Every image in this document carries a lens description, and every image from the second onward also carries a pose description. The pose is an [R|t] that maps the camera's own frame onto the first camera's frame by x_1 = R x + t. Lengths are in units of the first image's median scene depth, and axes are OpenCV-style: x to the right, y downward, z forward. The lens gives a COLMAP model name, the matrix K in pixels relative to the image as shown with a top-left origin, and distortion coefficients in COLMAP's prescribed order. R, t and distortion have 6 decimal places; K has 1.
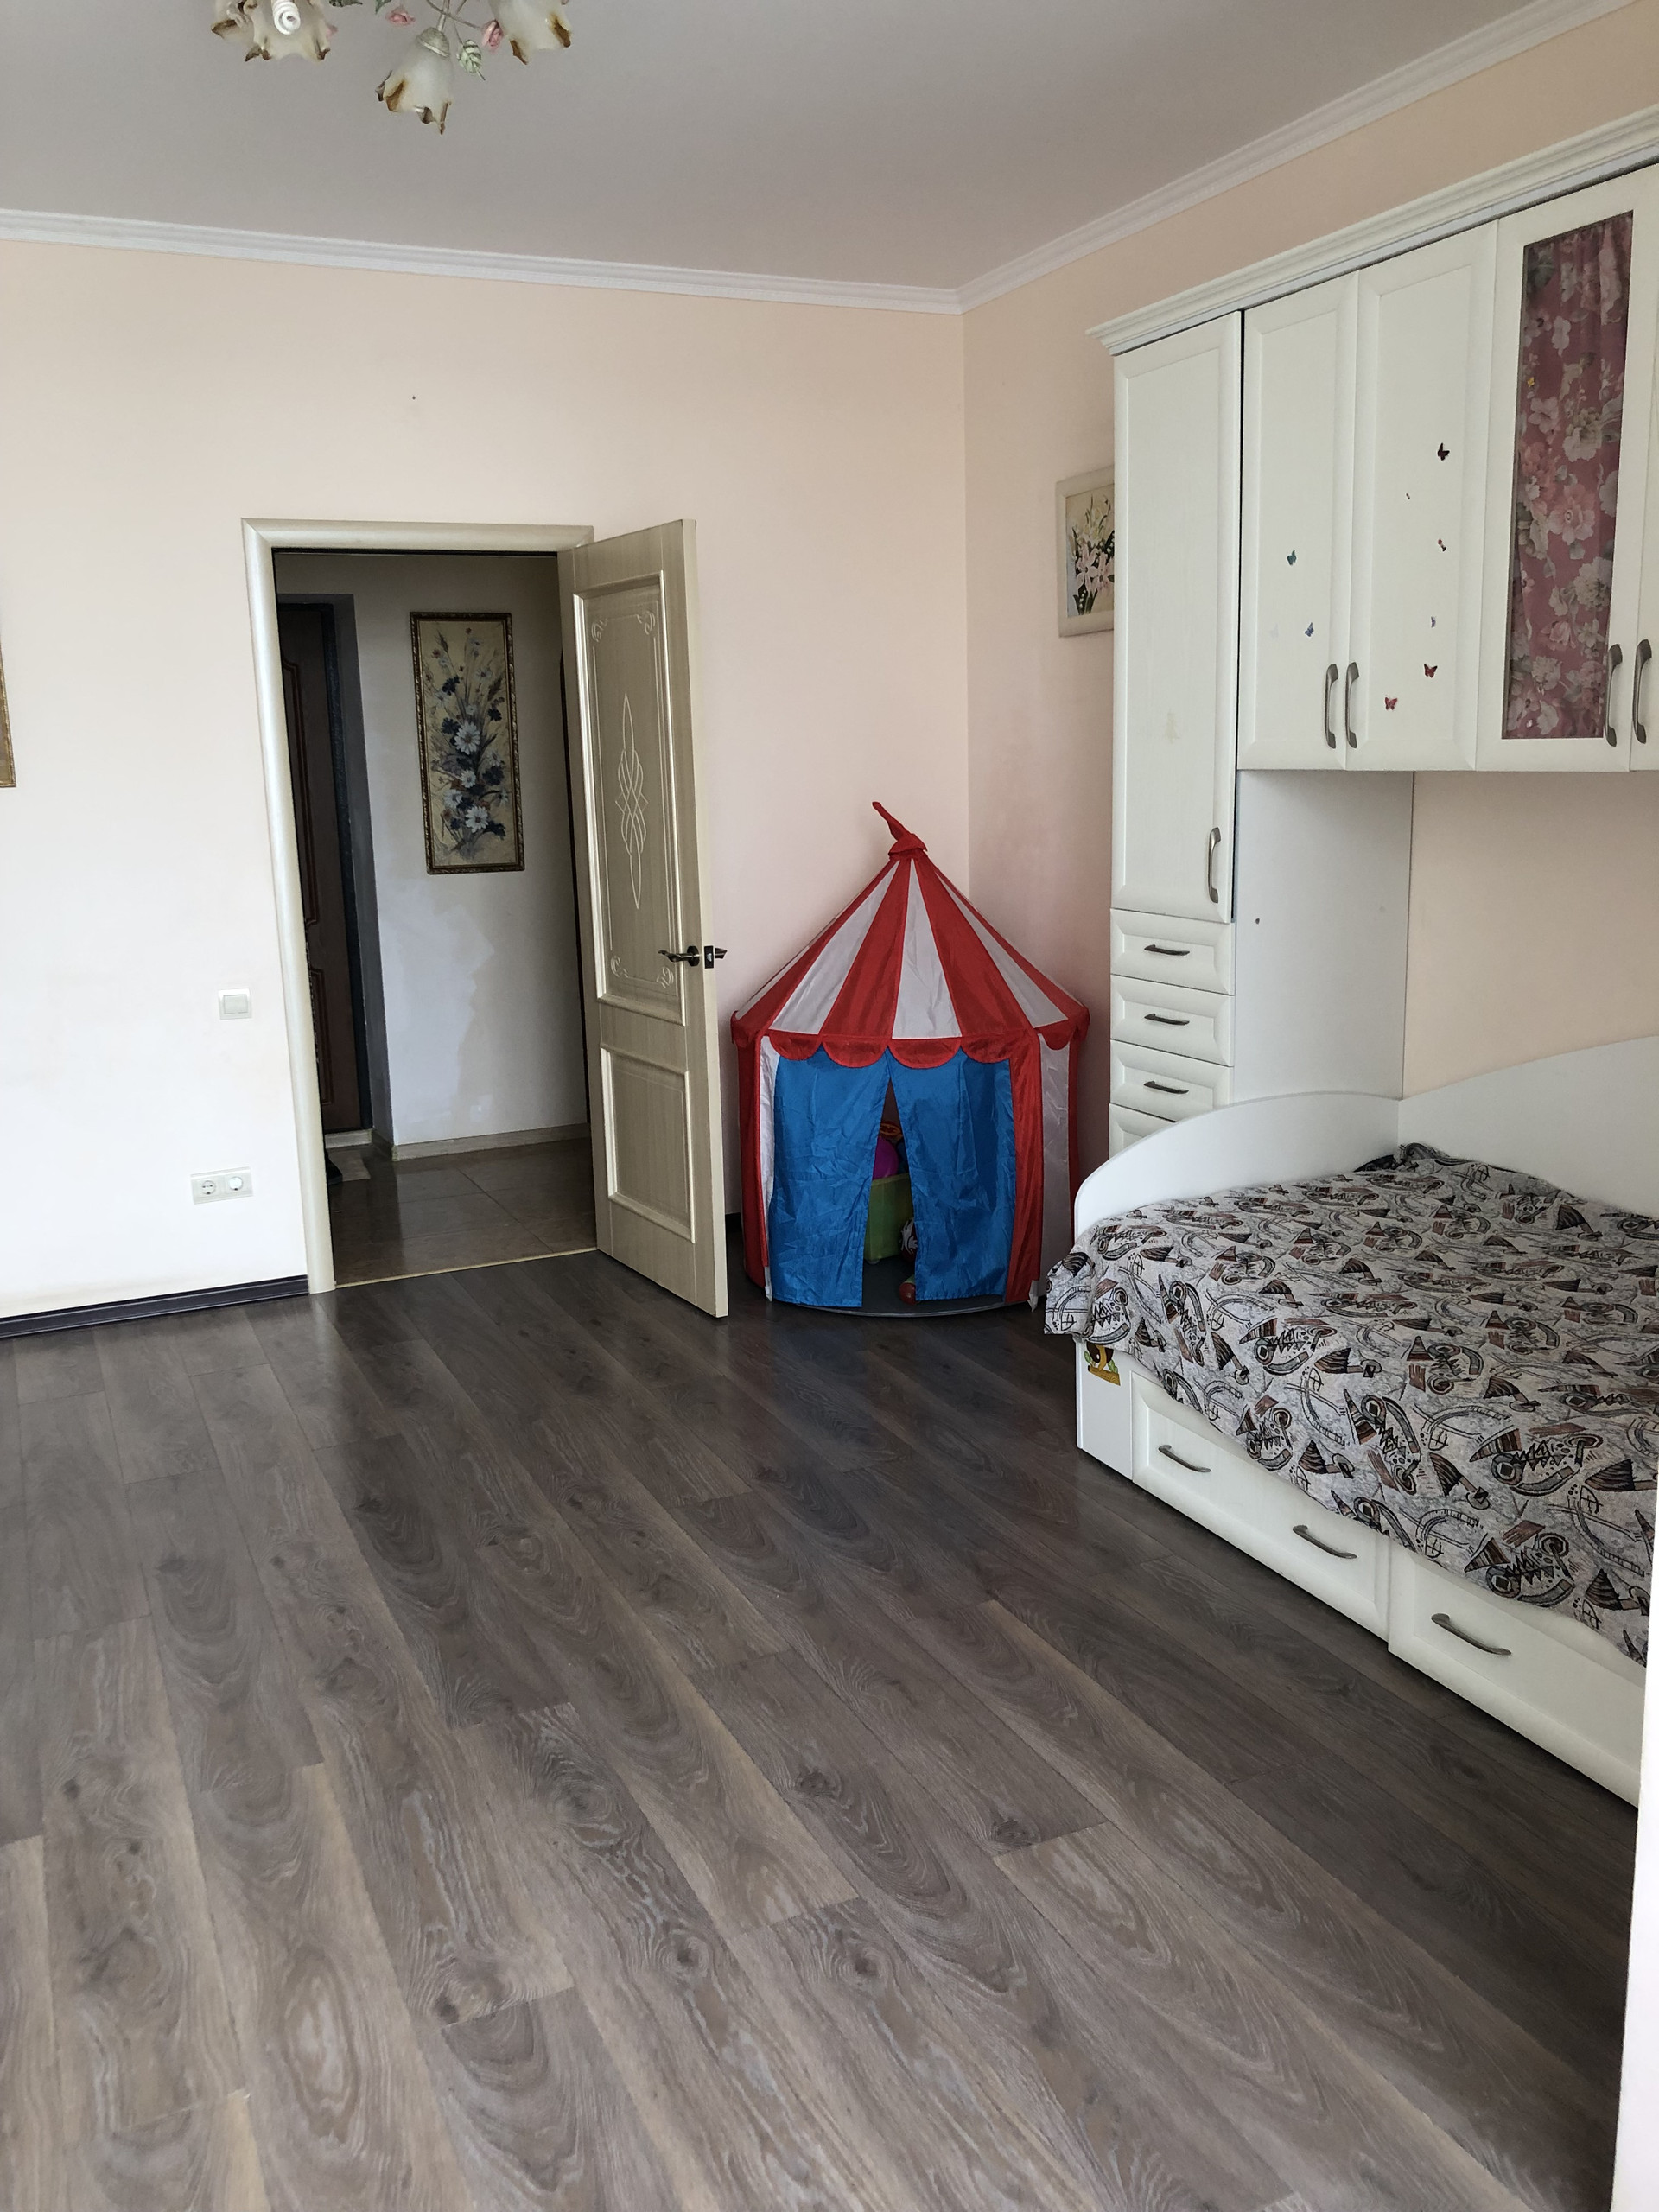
lens RADIAL K [[1782.0, 0, 820.6], [0, 1782.0, 1105.1], [0, 0, 1]] dist [0.010083, -0.009642]
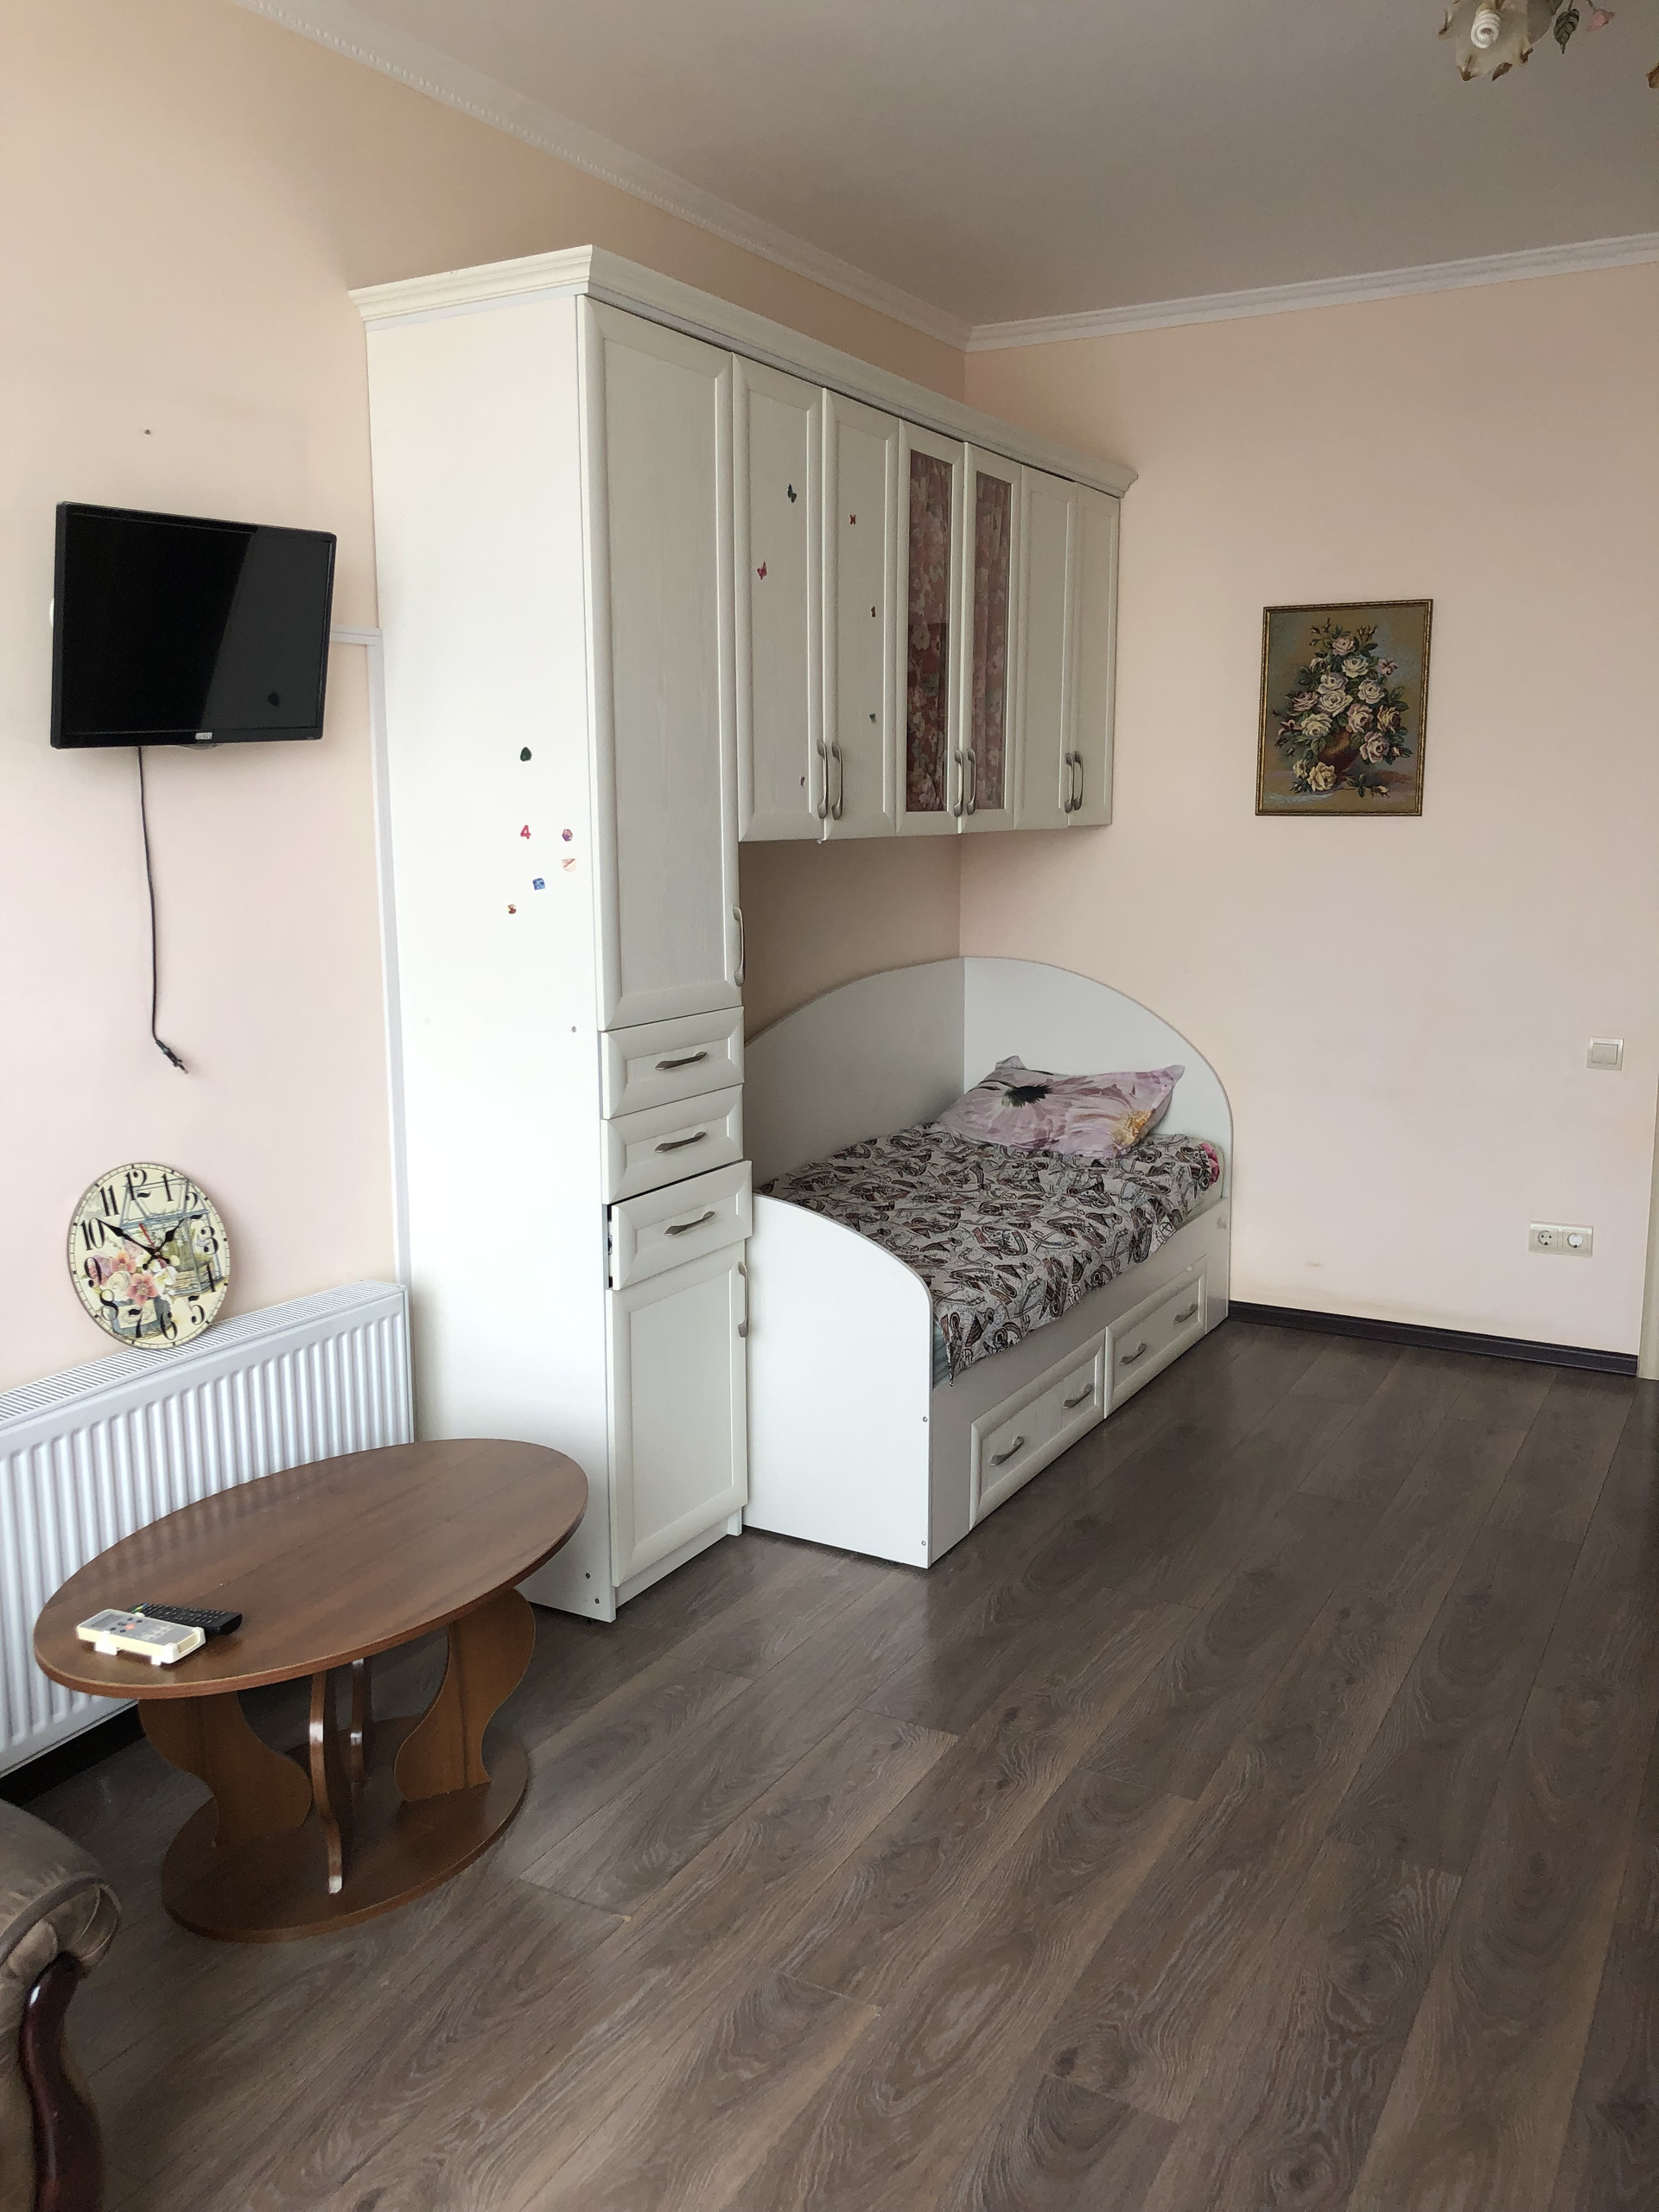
lens RADIAL K [[1782.0, 0, 826.3], [0, 1782.0, 1102.3], [0, 0, 1]] dist [0.010083, -0.009642]
pose [[0.572544, 0.157932, -0.804519, 0.393226], [-0.165221, 0.983366, 0.075460, -0.067927], [0.803054, 0.089720, 0.589113, 0.231863]]
